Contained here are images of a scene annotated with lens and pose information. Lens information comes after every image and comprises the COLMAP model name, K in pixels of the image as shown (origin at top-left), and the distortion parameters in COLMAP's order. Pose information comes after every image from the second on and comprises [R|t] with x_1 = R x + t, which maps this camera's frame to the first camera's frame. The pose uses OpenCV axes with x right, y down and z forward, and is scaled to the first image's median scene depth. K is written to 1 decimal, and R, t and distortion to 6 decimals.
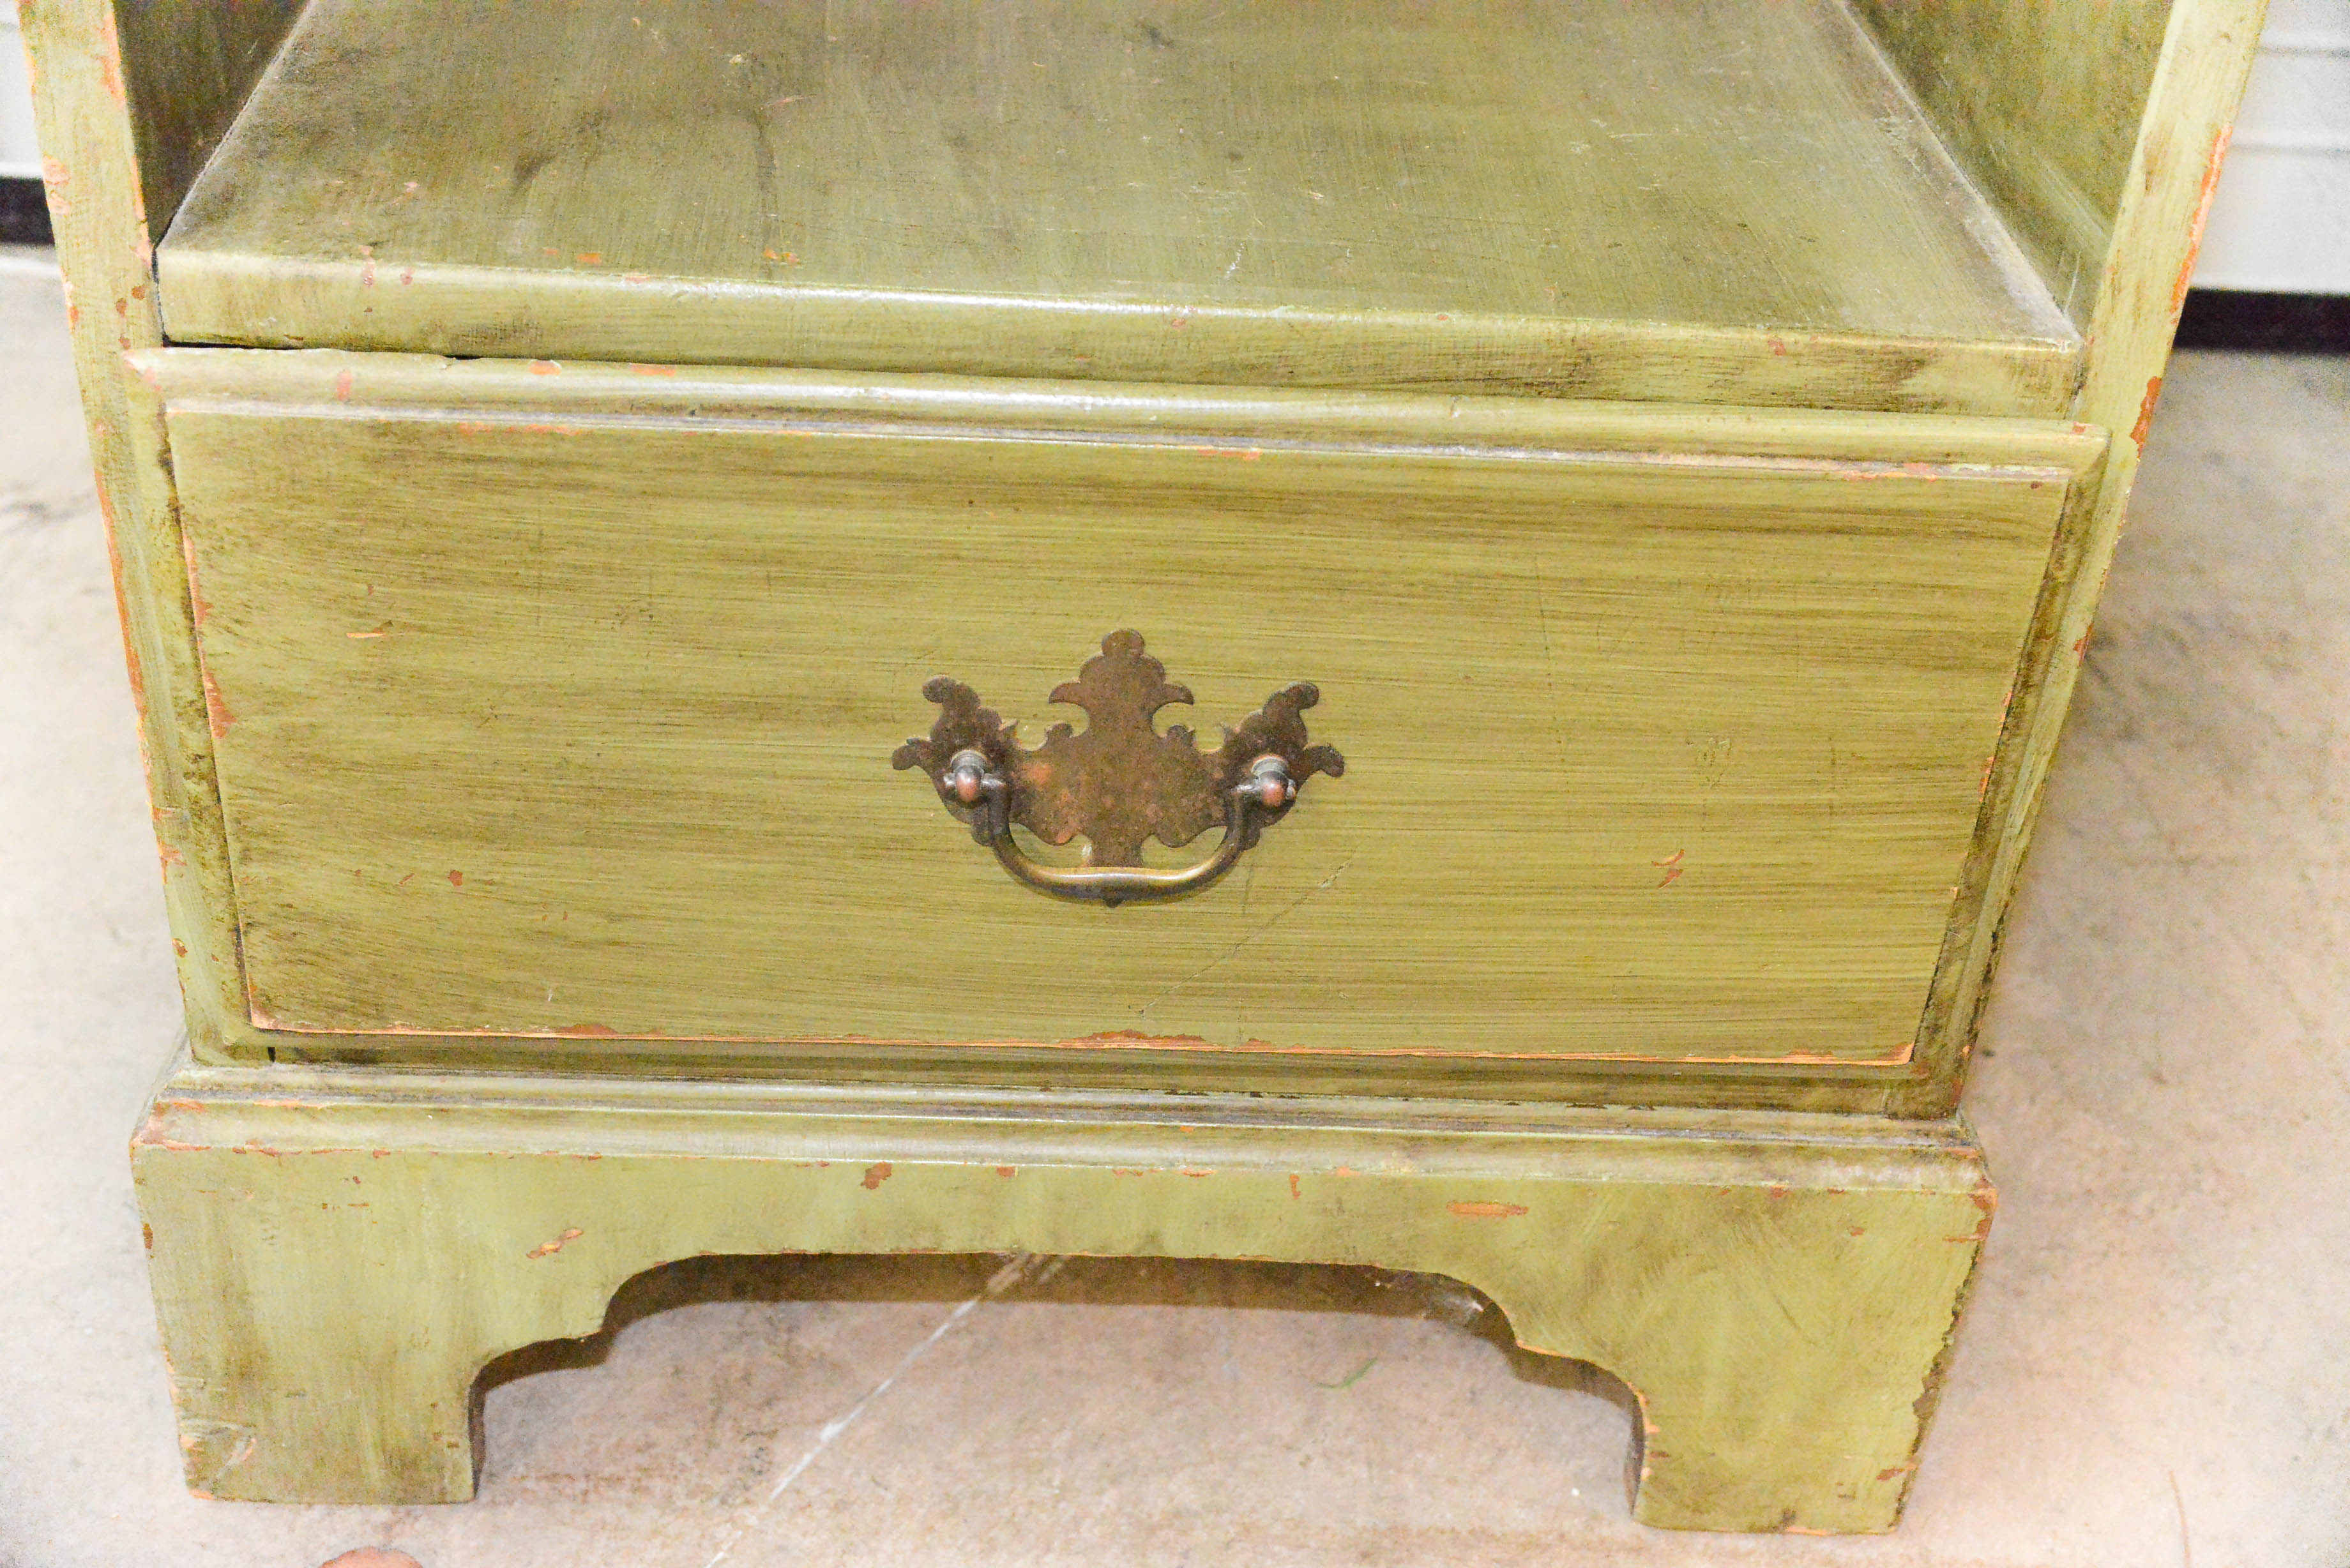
lens RADIAL K [[2936.6, 0, 1170.3], [0, 2936.6, 785.1], [0, 0, 1]] dist [0.022056, 0.000000]
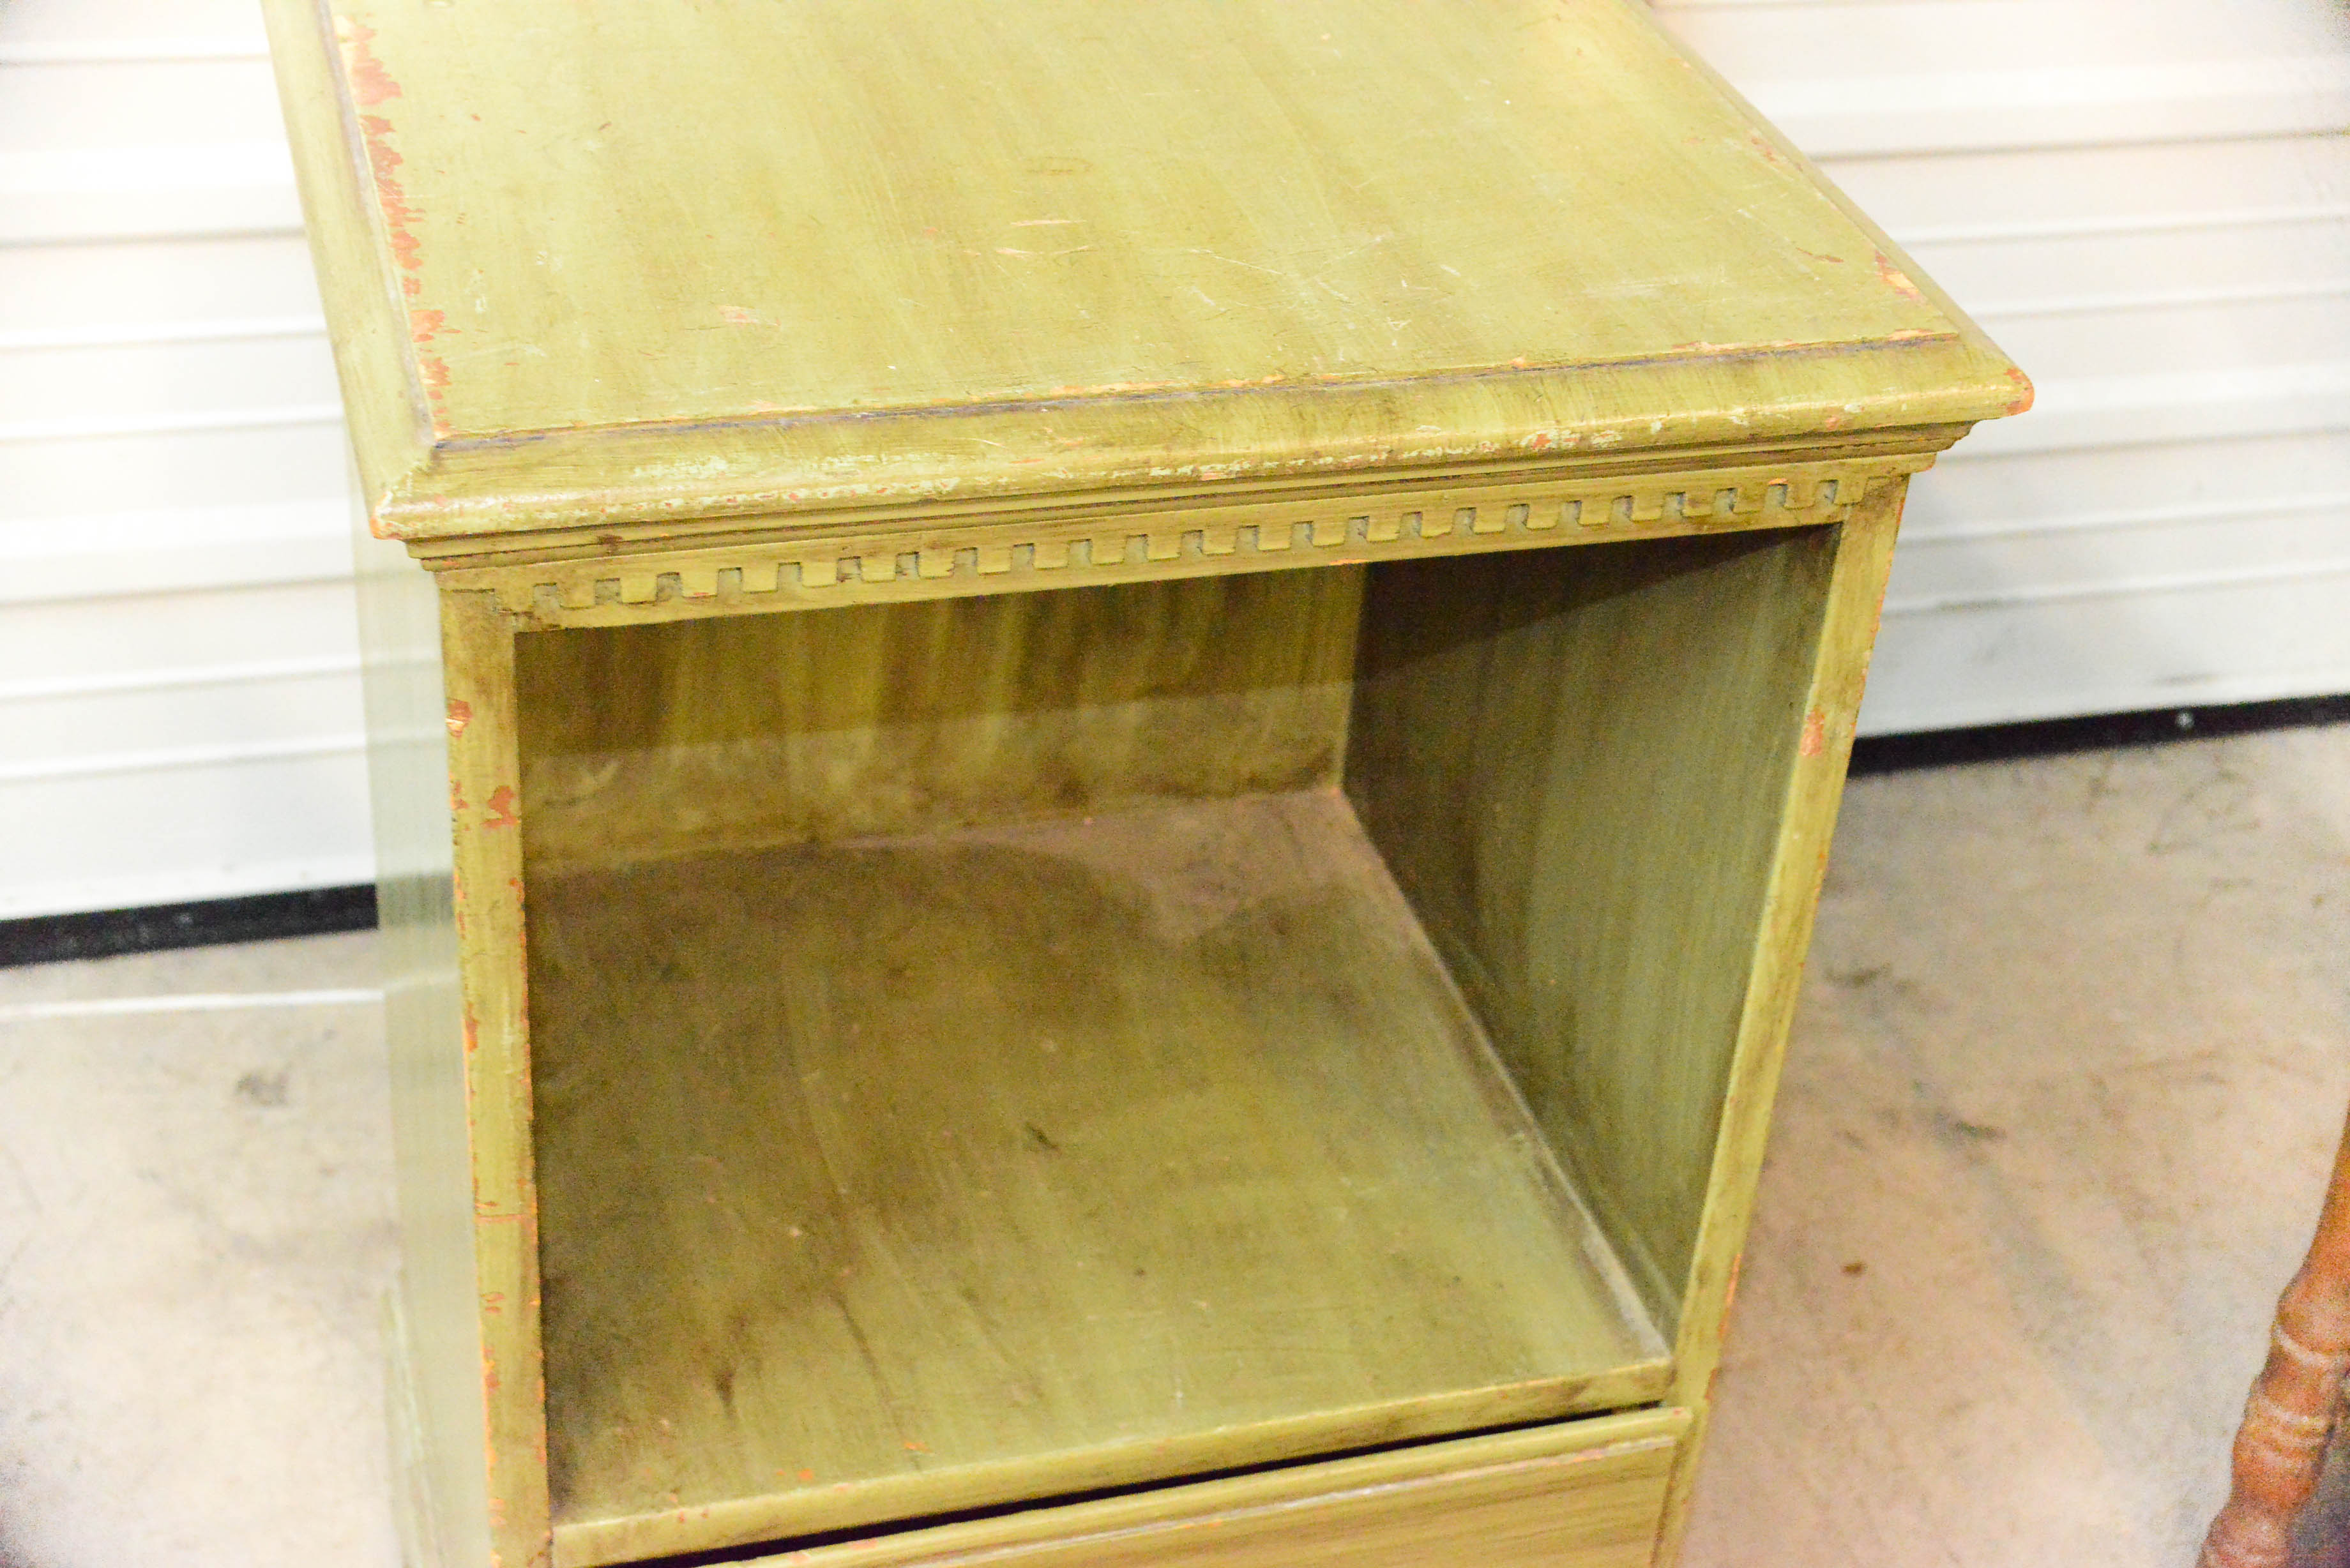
lens RADIAL K [[3490.5, 0, 1172.8], [0, 3490.5, 788.3], [0, 0, 1]] dist [0.041765, 0.000000]
pose [[0.969820, -0.131137, 0.205555, -0.339385], [0.126173, 0.991313, 0.037134, -0.585396], [-0.208639, -0.010077, 0.977941, -0.905536]]
